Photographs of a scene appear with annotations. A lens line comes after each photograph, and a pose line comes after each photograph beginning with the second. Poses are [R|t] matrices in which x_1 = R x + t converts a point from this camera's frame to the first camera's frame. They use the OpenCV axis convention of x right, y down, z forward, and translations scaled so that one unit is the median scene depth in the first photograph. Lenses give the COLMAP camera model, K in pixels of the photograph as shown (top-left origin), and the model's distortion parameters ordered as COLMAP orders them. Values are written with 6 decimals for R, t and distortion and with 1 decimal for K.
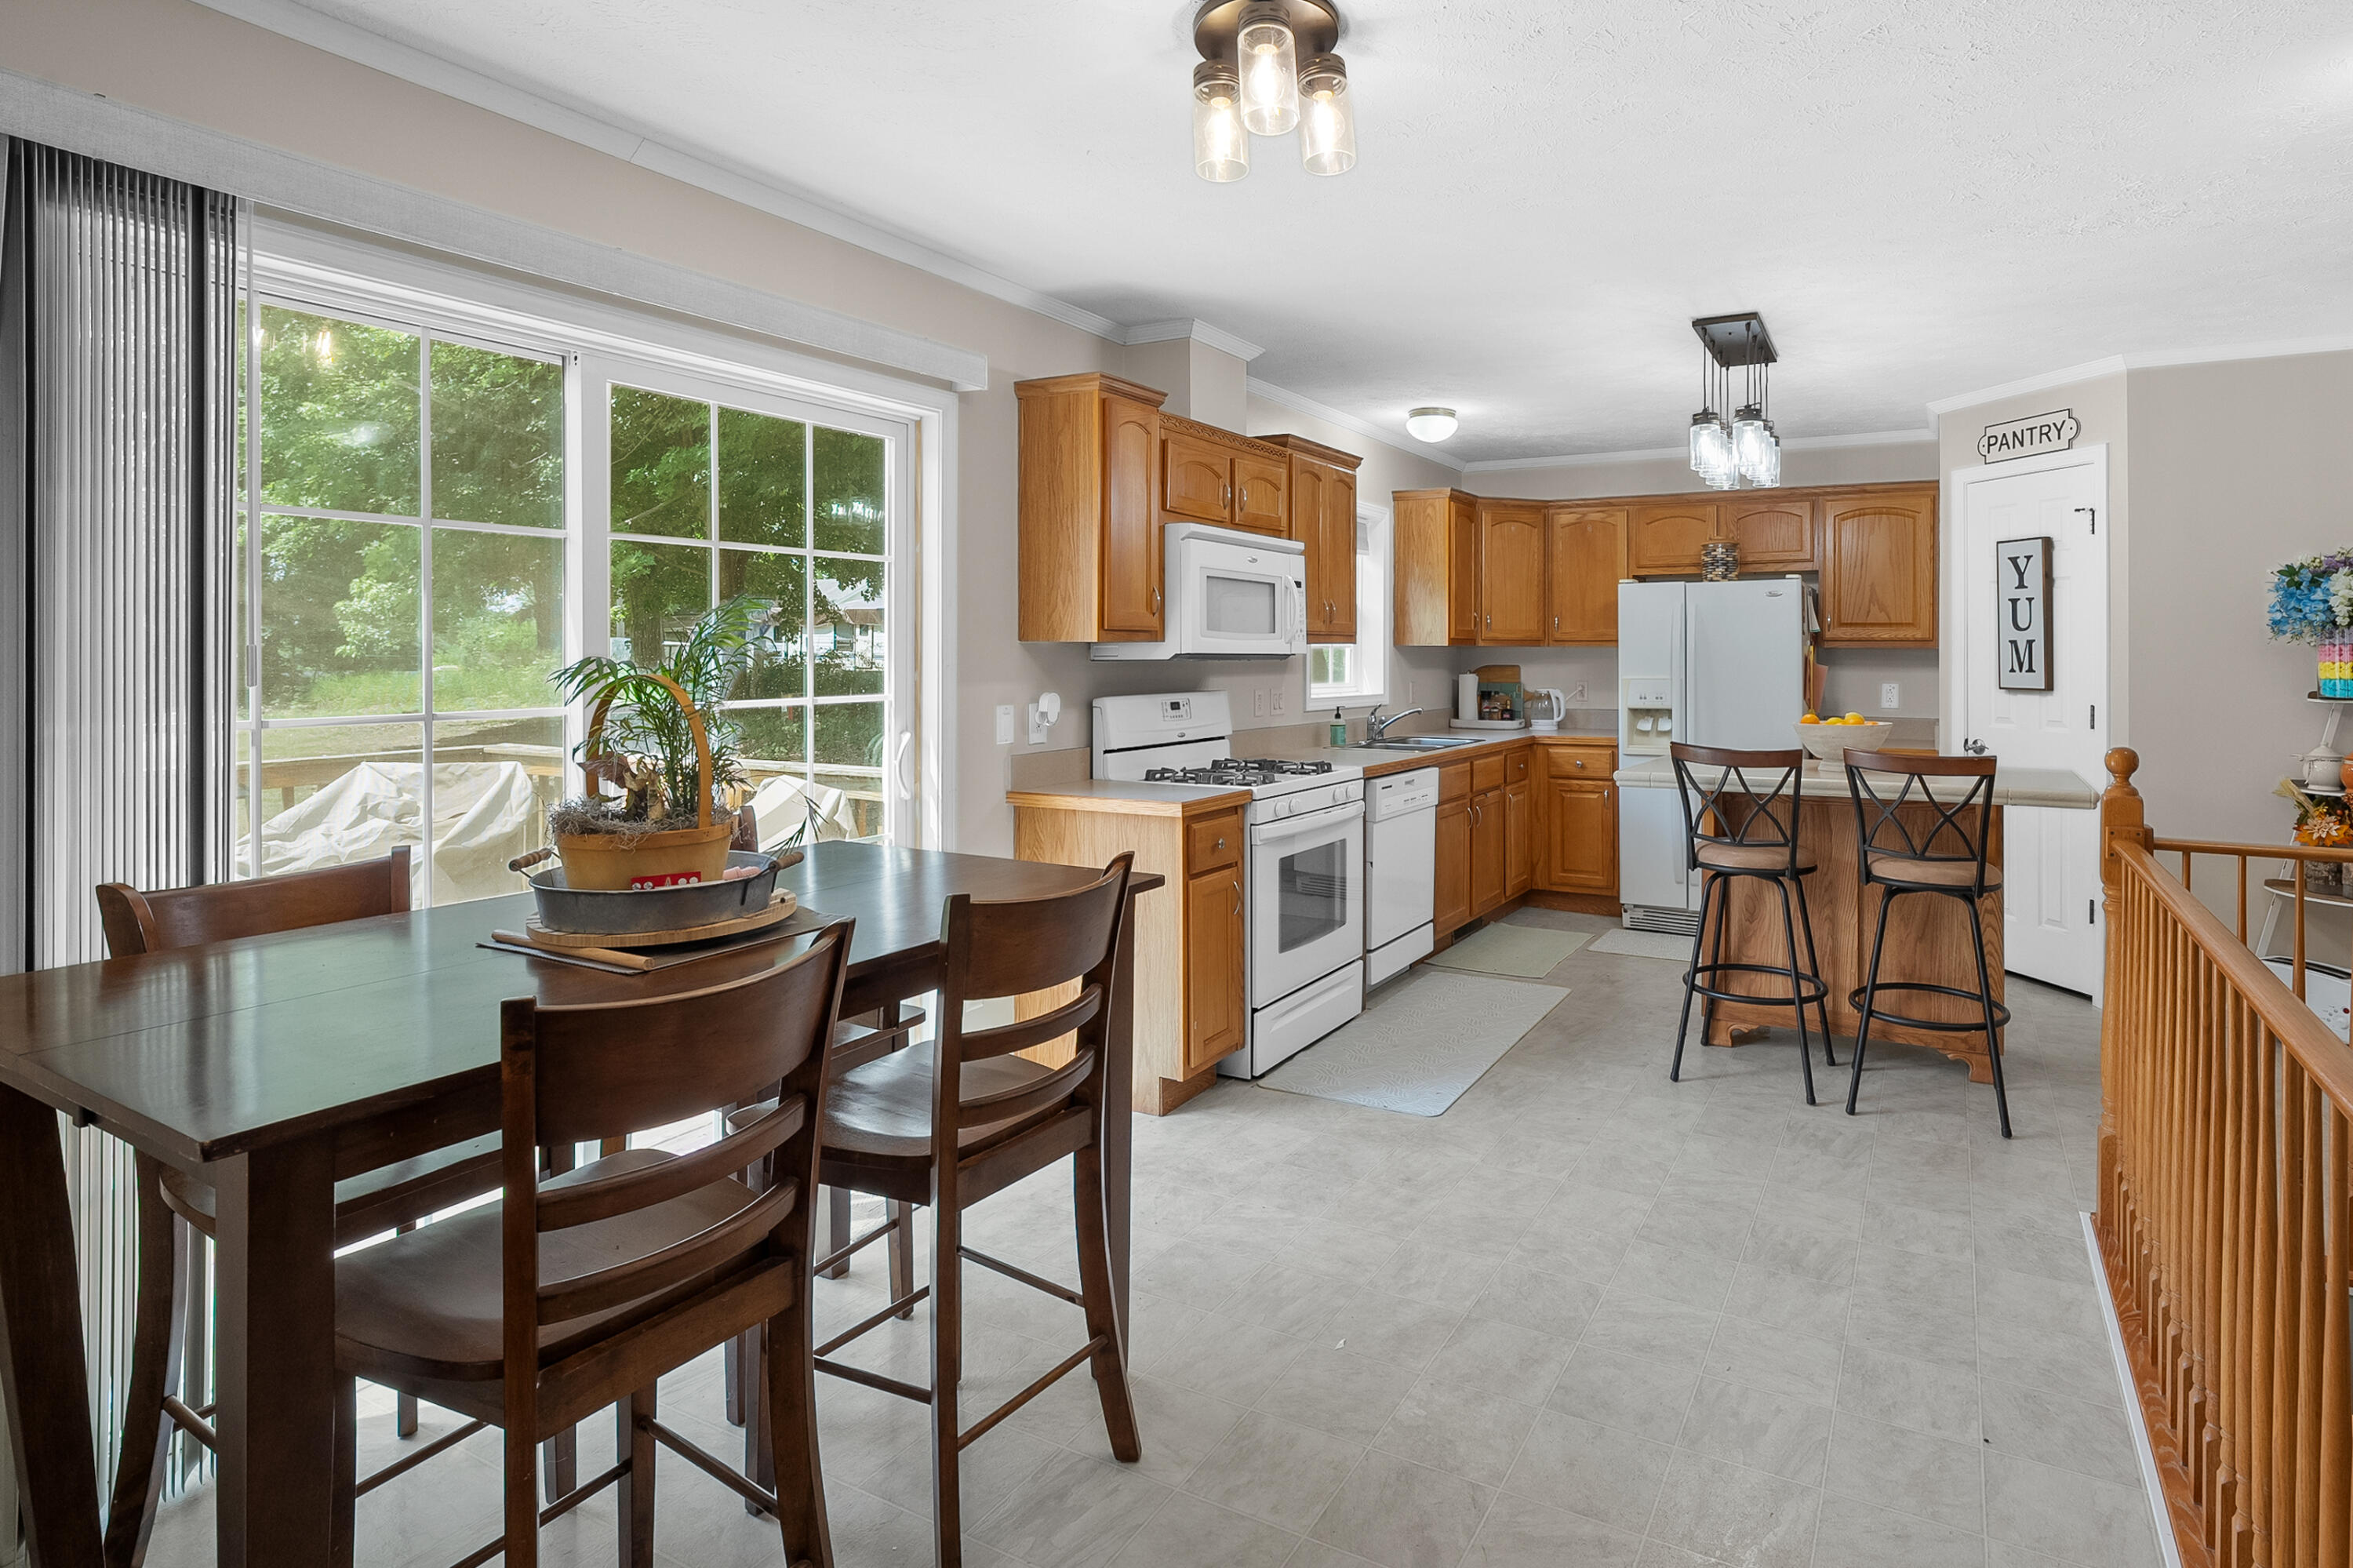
lens RADIAL K [[1216.9, 0, 1347.1], [0, 1216.9, 651.0], [0, 0, 1]] dist [-0.003603, 0.002946]
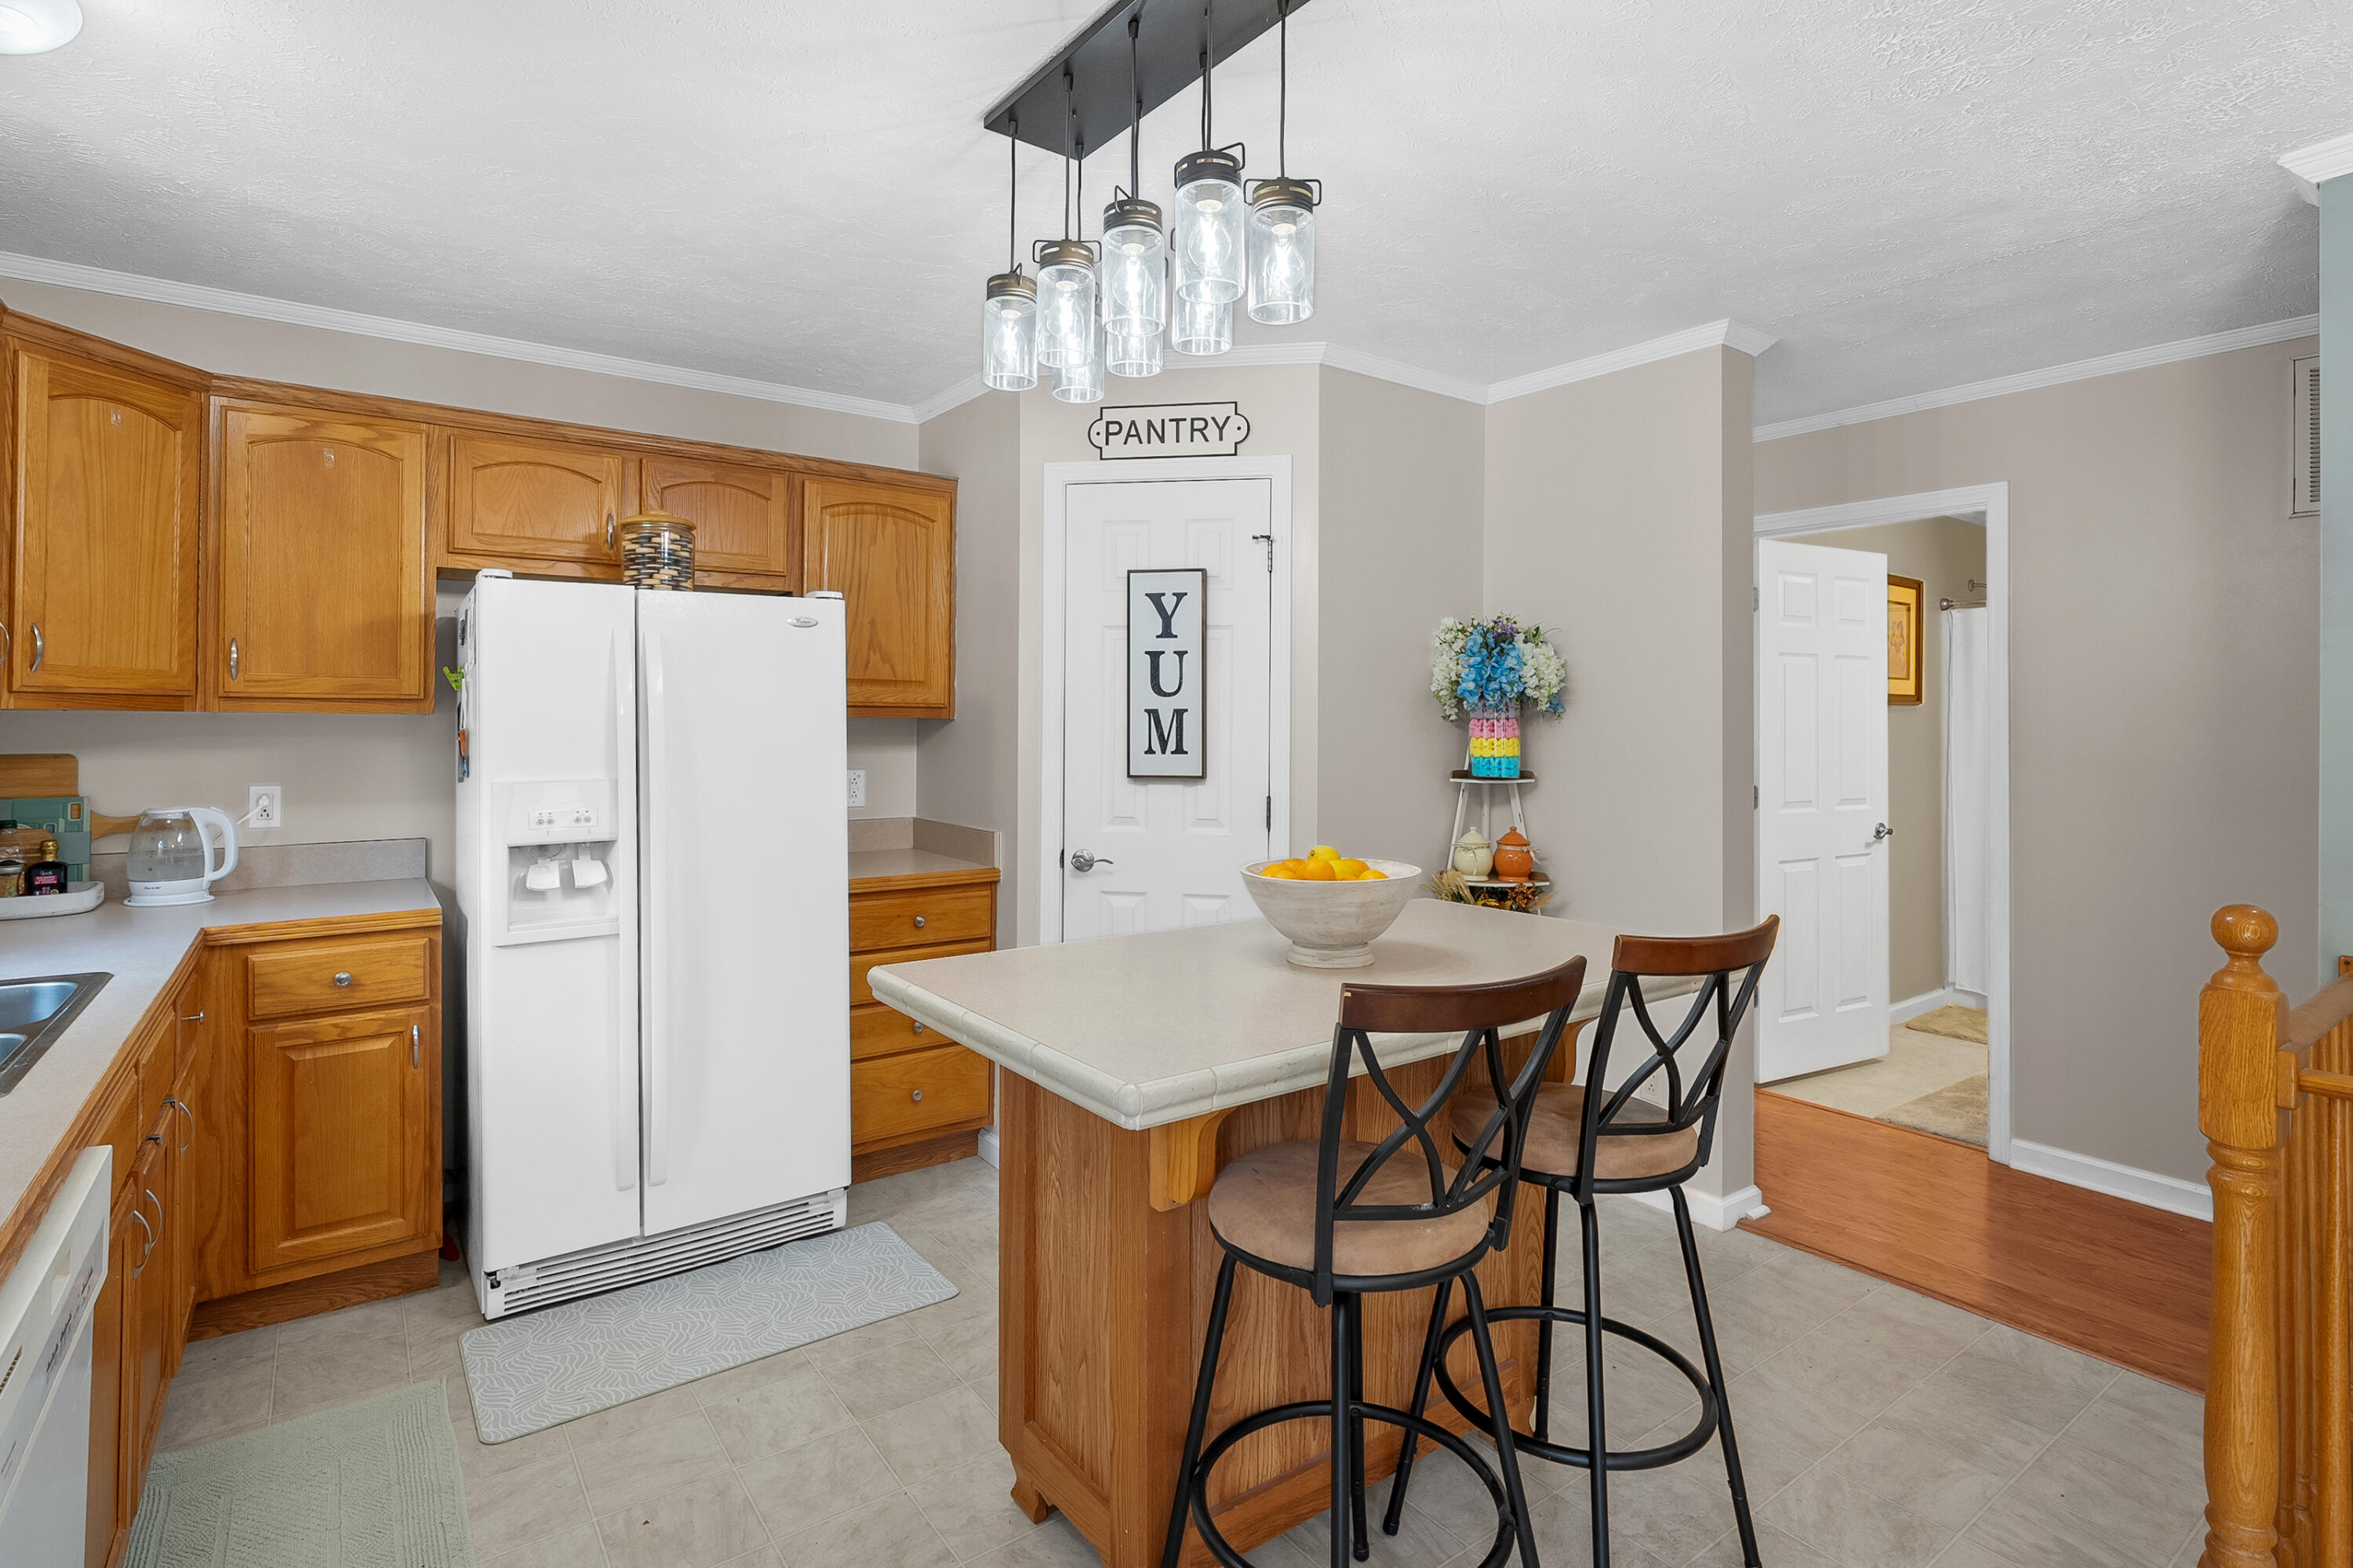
lens RADIAL K [[1139.1, 0, 1158.6], [0, 1139.1, 709.4], [0, 0, 1]] dist [-0.008821, 0.003625]
pose [[0.463525, 0.008555, 0.886043, -0.055938], [-0.004829, 0.999963, -0.007129, -0.004849], [-0.886071, -0.000974, 0.463549, 0.827820]]
